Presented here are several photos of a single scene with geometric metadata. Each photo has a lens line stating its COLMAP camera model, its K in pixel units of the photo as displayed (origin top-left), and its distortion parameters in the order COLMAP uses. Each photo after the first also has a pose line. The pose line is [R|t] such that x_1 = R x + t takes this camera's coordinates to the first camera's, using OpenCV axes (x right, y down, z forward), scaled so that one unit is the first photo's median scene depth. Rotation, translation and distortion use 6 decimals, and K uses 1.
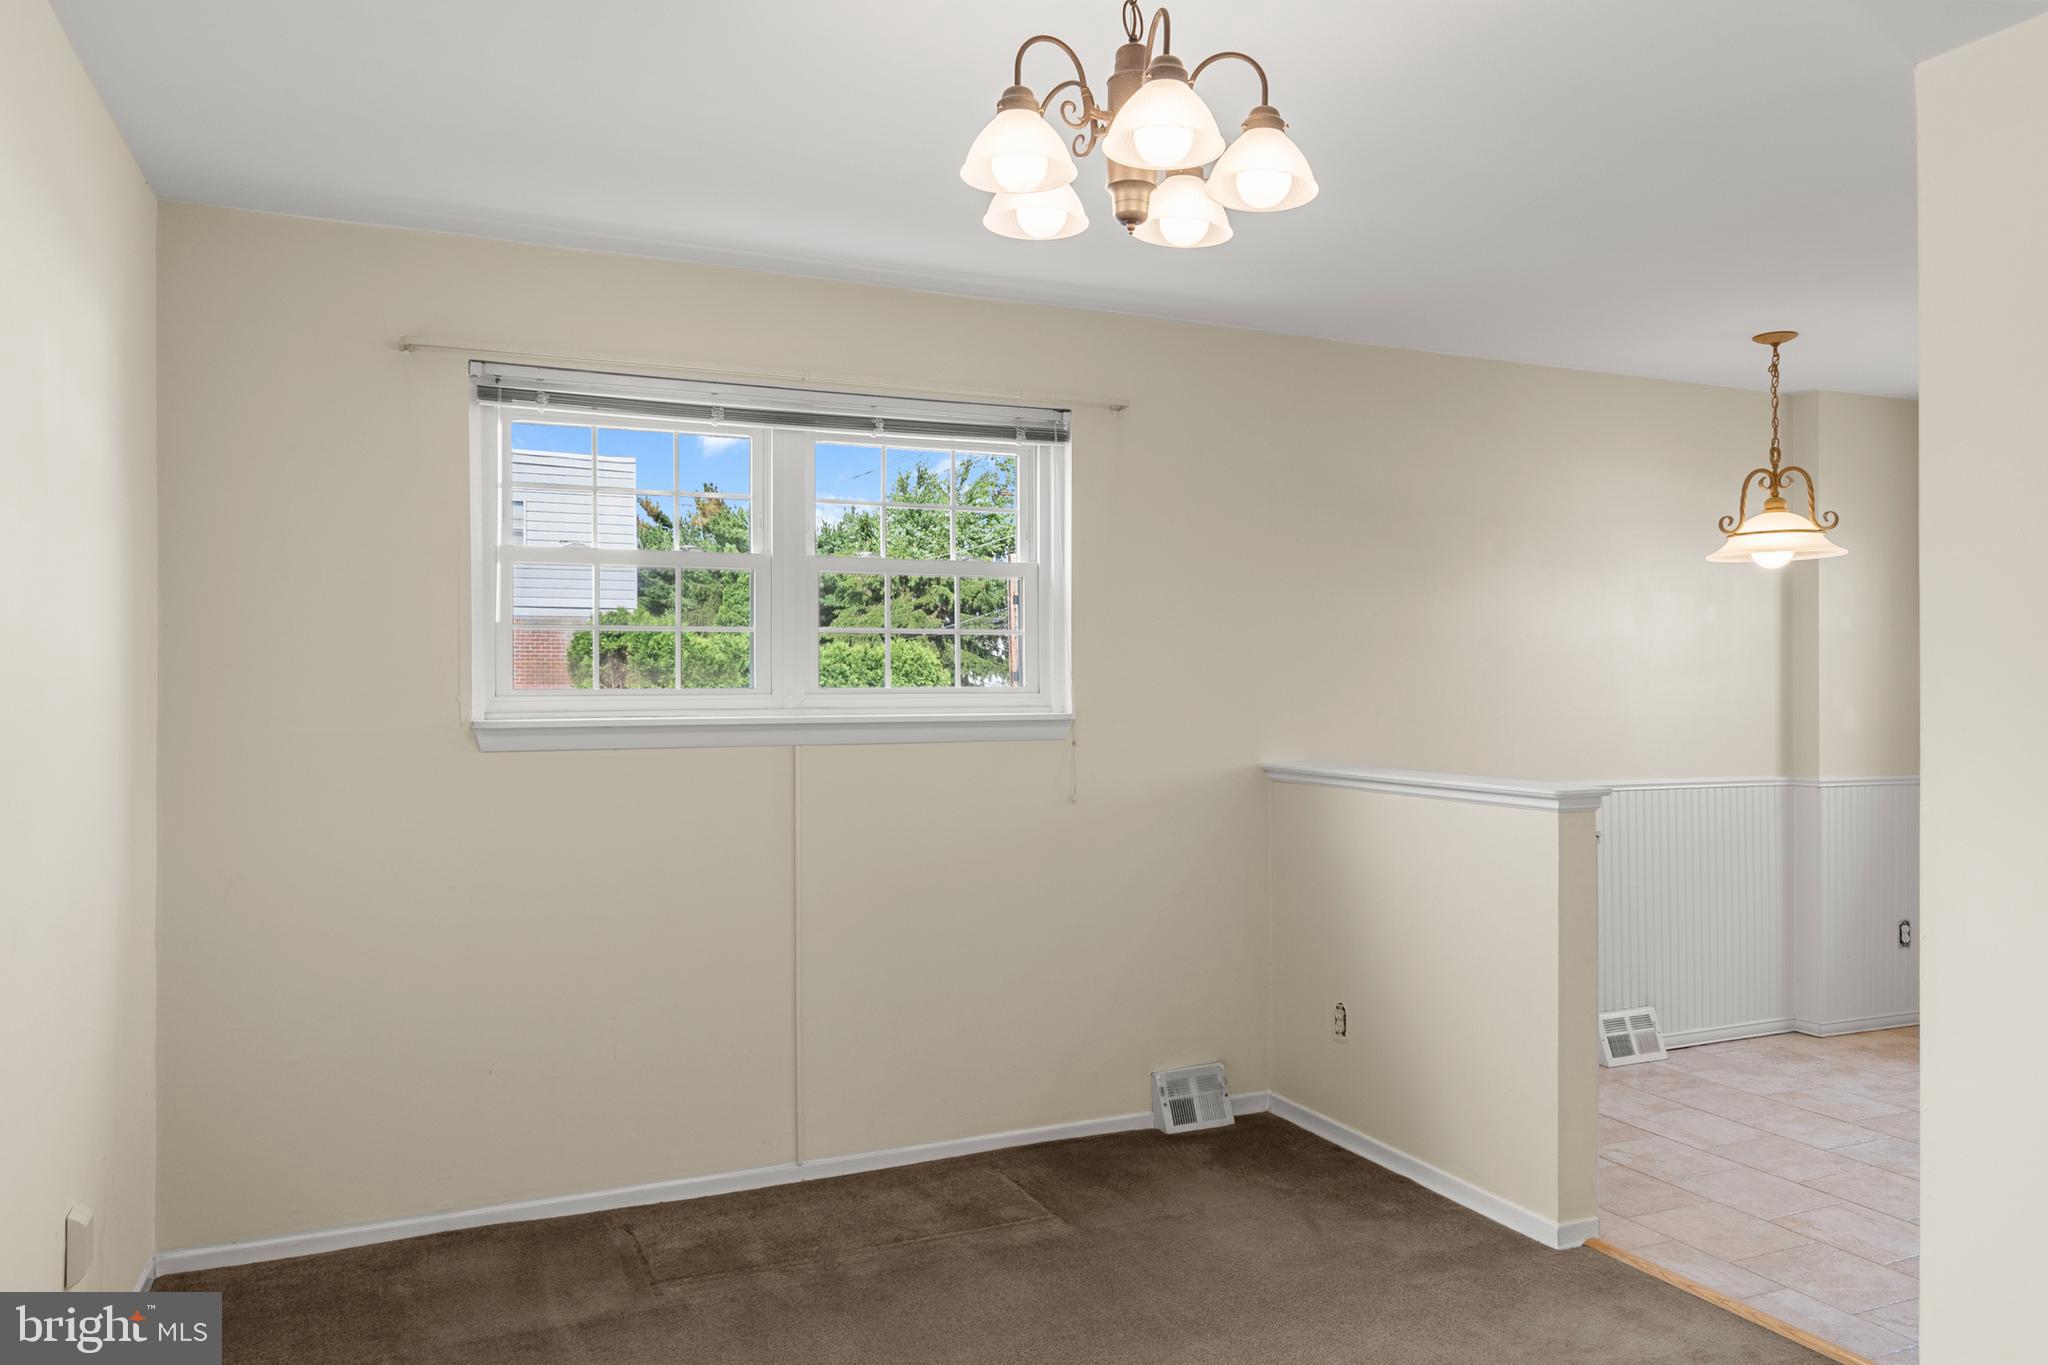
lens RADIAL K [[1440.5, 0, 1026.1], [0, 1440.5, 713.3], [0, 0, 1]] dist [0.002196, 0.005969]
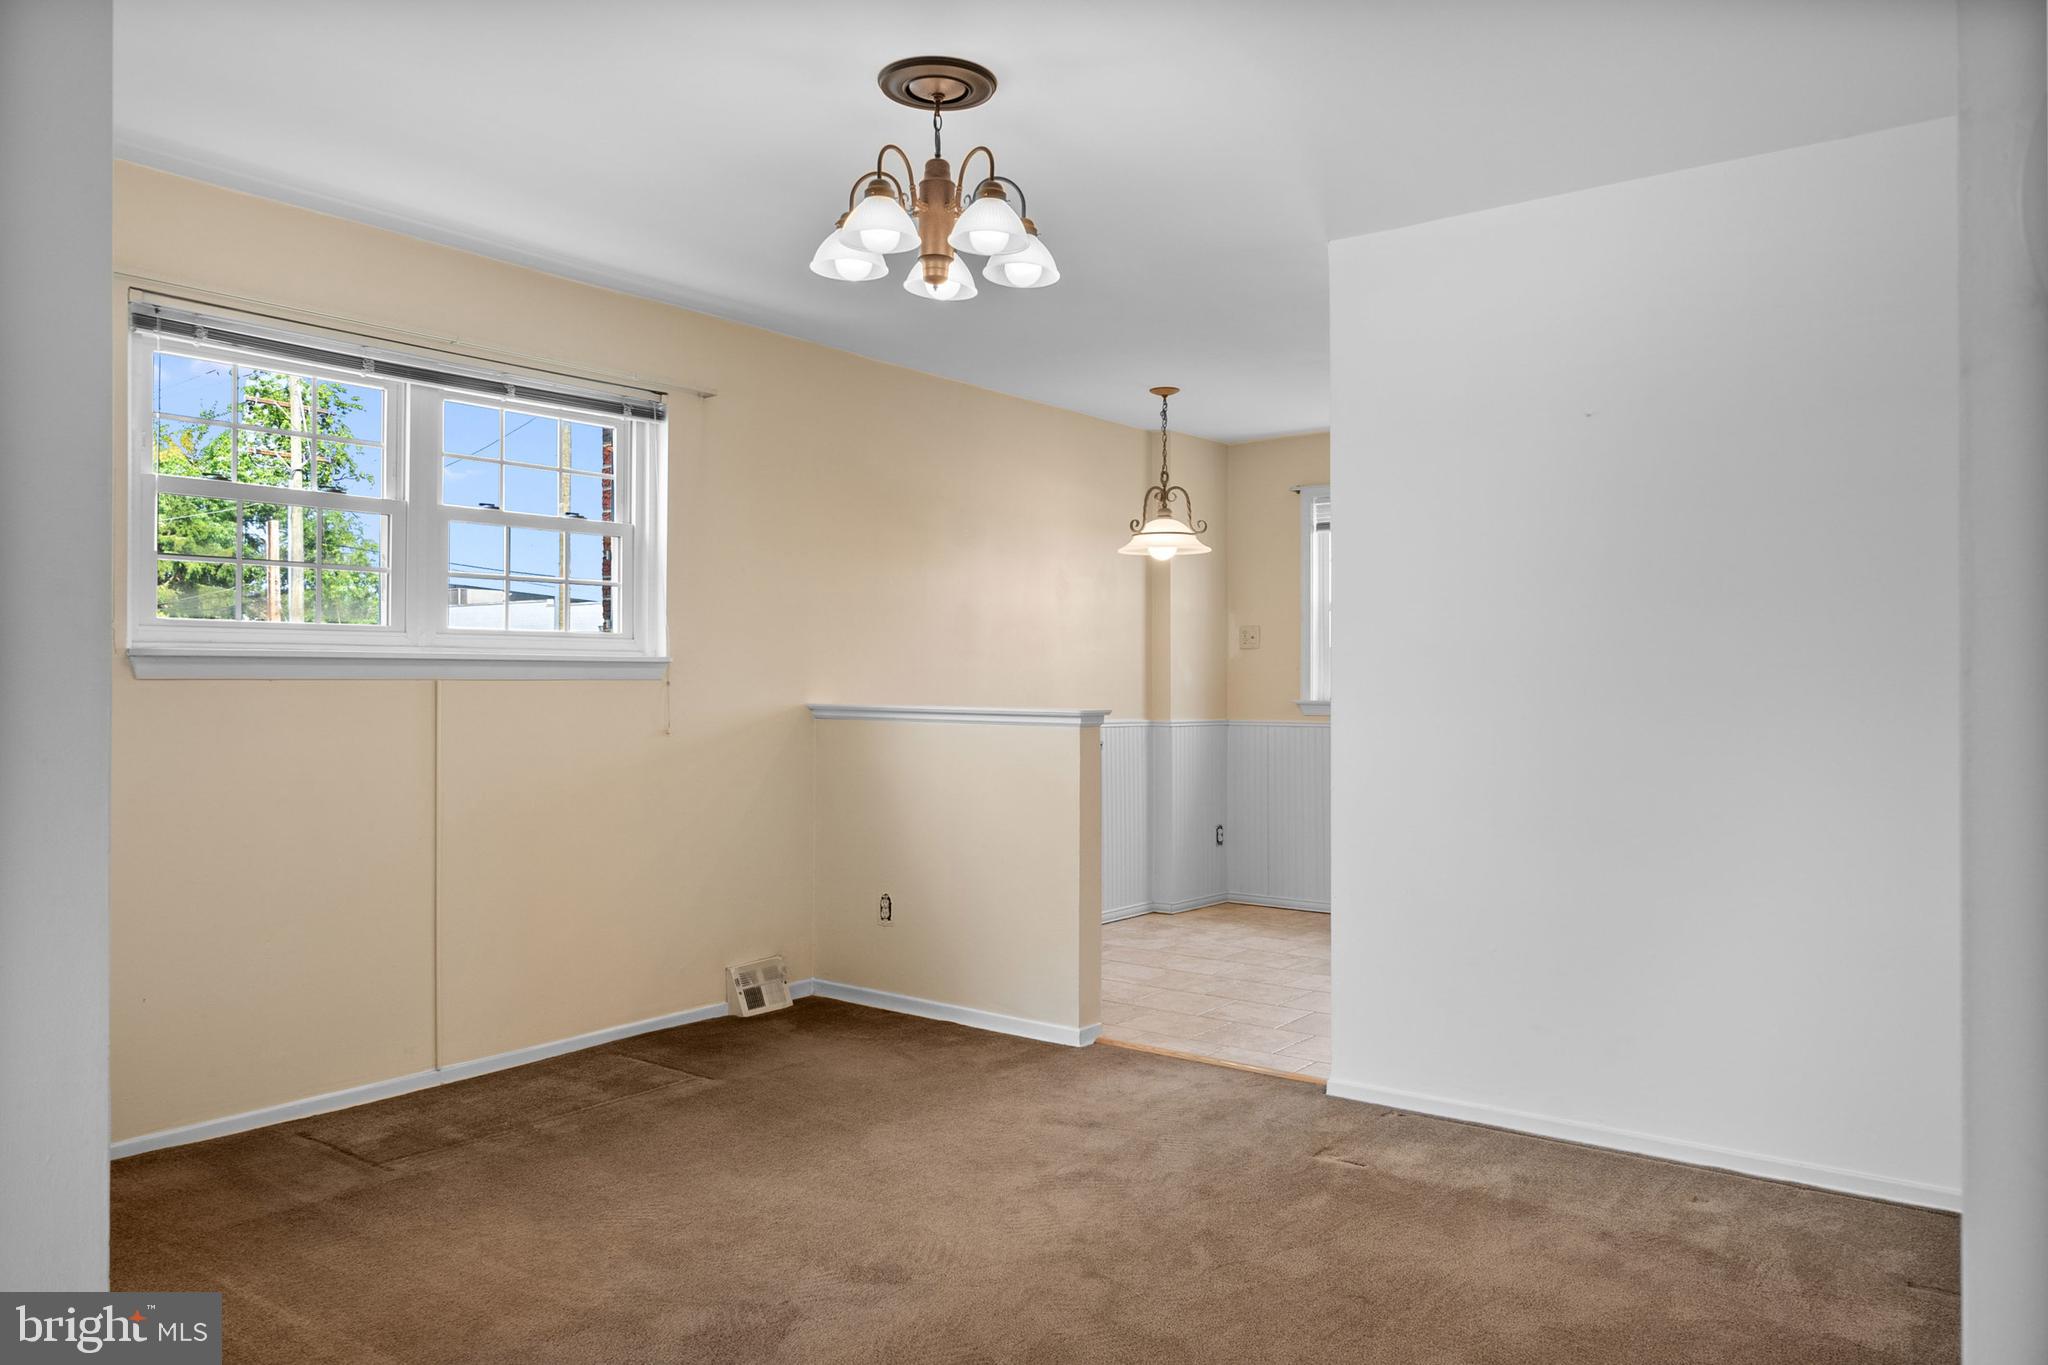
lens RADIAL K [[1432.4, 0, 1024.0], [0, 1432.4, 682.5], [0, 0, 1]] dist [0.001294, 0.000226]
pose [[0.881877, 0.005518, 0.471447, -0.269304], [0.000669, 0.999916, -0.012955, 0.037351], [-0.471479, 0.011740, 0.881799, -0.147046]]
